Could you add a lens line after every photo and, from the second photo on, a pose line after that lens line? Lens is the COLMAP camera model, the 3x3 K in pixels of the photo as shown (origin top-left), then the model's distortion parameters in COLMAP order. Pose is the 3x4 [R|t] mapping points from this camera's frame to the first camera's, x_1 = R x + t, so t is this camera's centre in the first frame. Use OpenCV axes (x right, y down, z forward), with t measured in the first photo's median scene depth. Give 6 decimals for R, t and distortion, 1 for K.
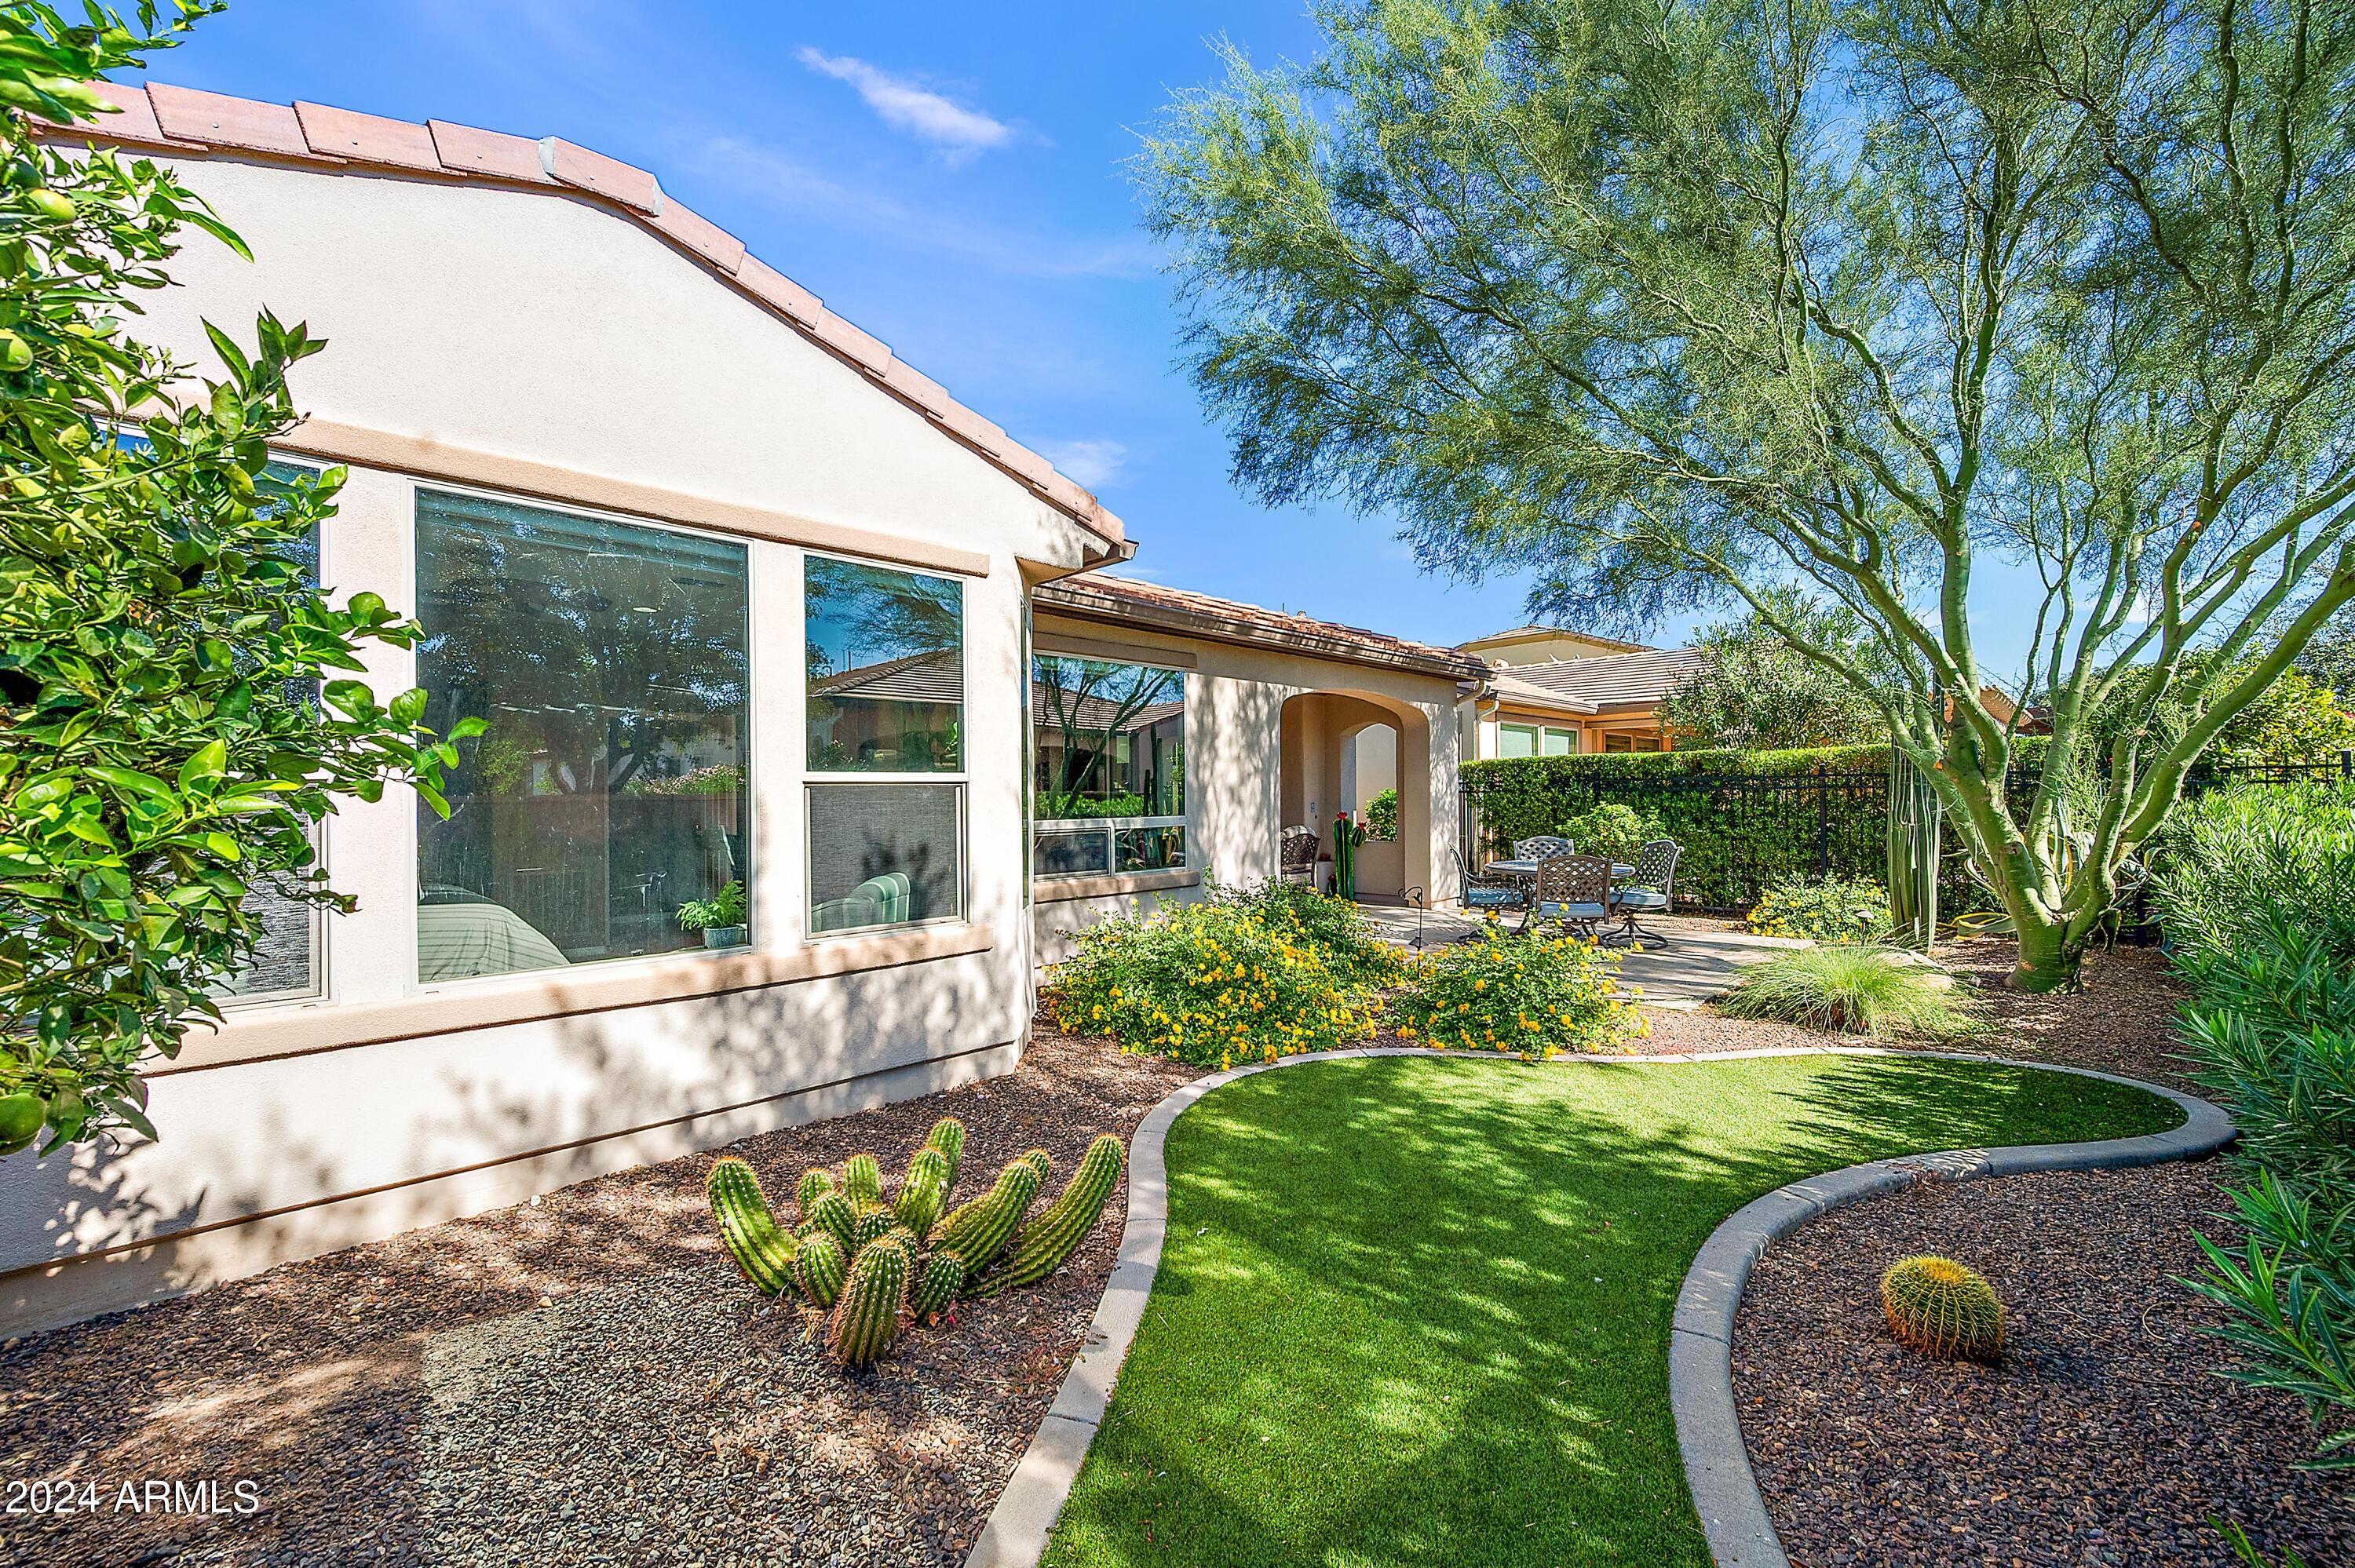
lens RADIAL K [[937.1, 0, 1185.7], [0, 937.1, 790.6], [0, 0, 1]] dist [0.000119, -0.000903]
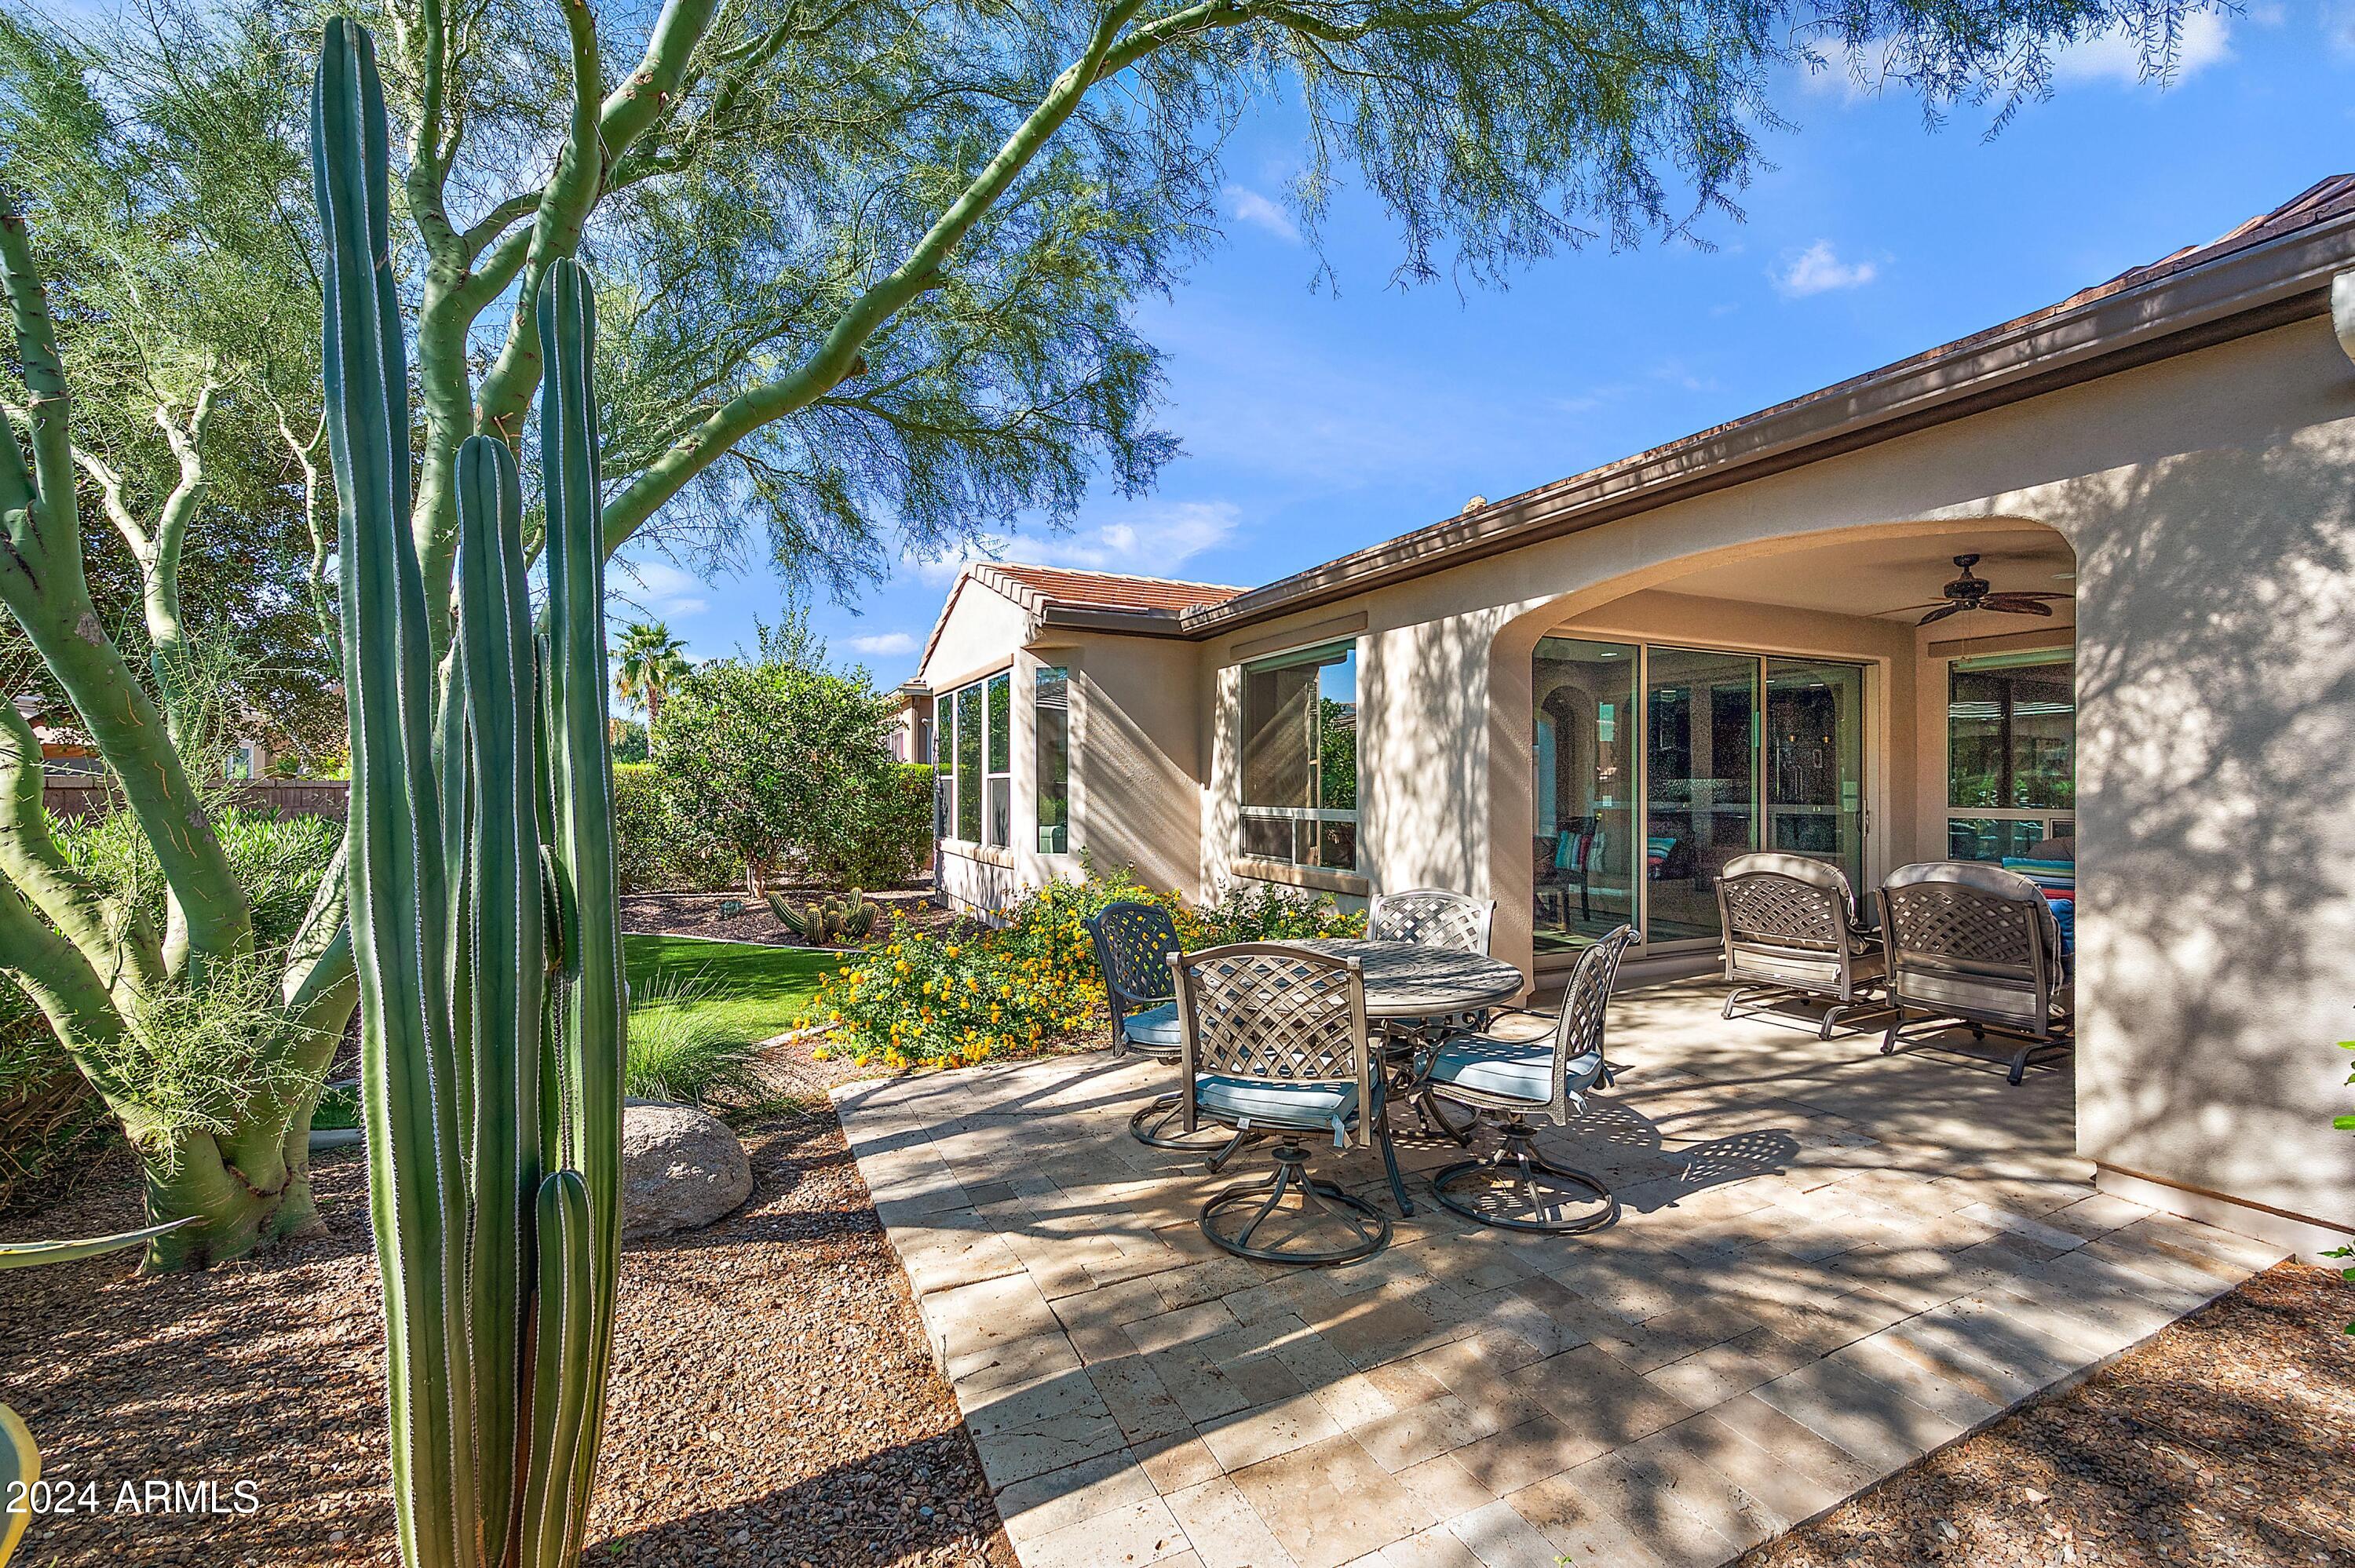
lens RADIAL K [[969.1, 0, 1182.2], [0, 969.1, 782.1], [0, 0, 1]] dist [-0.004315, 0.001163]
pose [[-0.303627, -0.005127, -0.952777, 1.214508], [-0.002765, 0.999986, -0.004499, 0.009987], [0.952787, 0.001268, -0.303637, 1.558224]]
